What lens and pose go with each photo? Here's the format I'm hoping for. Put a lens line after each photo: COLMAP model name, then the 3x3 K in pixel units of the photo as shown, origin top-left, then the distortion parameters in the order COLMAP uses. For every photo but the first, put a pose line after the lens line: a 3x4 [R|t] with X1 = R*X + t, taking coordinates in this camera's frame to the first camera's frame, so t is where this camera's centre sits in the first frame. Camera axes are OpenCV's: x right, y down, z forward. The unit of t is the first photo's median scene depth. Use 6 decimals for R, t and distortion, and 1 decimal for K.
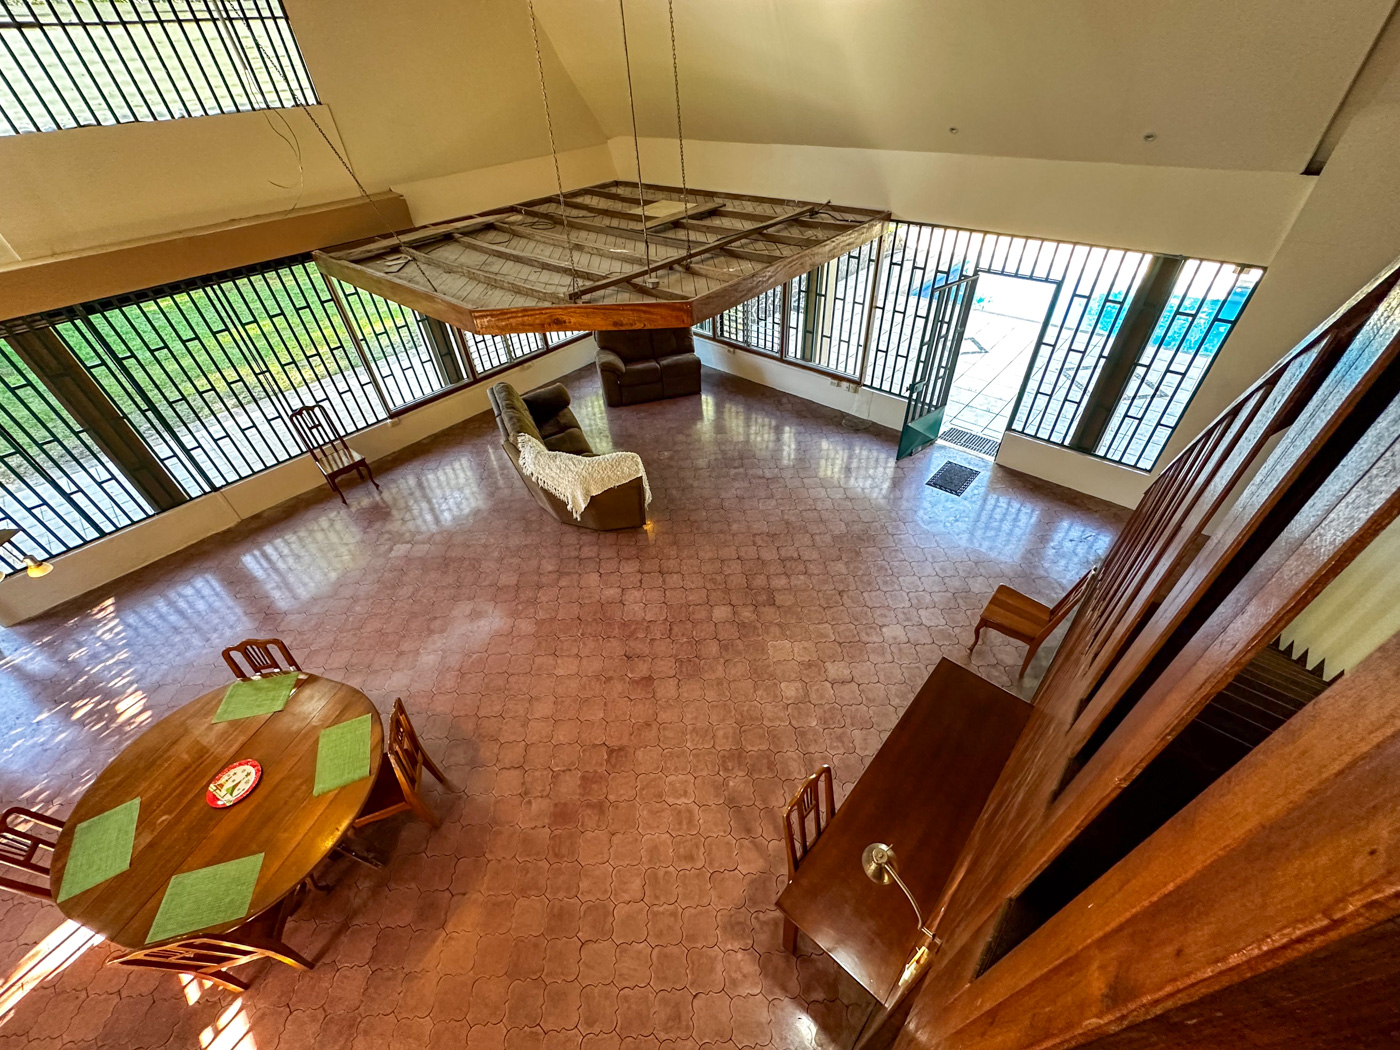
lens RADIAL K [[559.0, 0, 697.5], [0, 559.0, 524.6], [0, 0, 1]] dist [0.004189, -0.000002]
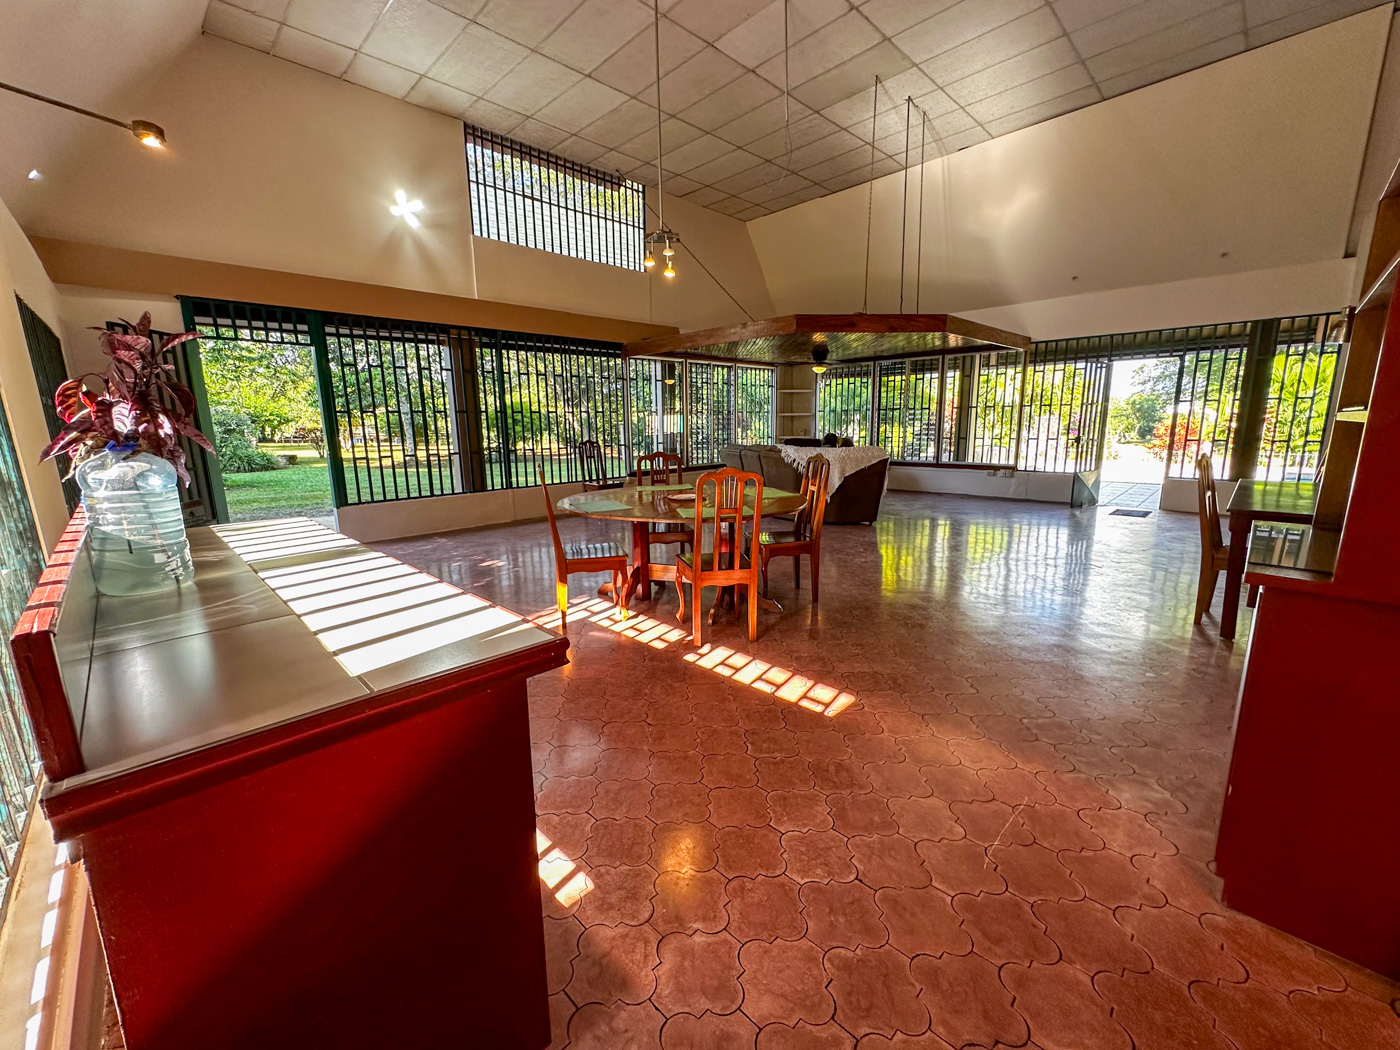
lens RADIAL K [[559.0, 0, 703.6], [0, 559.0, 517.2], [0, 0, 1]] dist [0.004189, -0.000002]
pose [[0.998305, 0.042069, -0.040207, -0.457859], [-0.056548, 0.864386, -0.499639, 0.668983], [0.013735, 0.501066, 0.865300, -0.008079]]
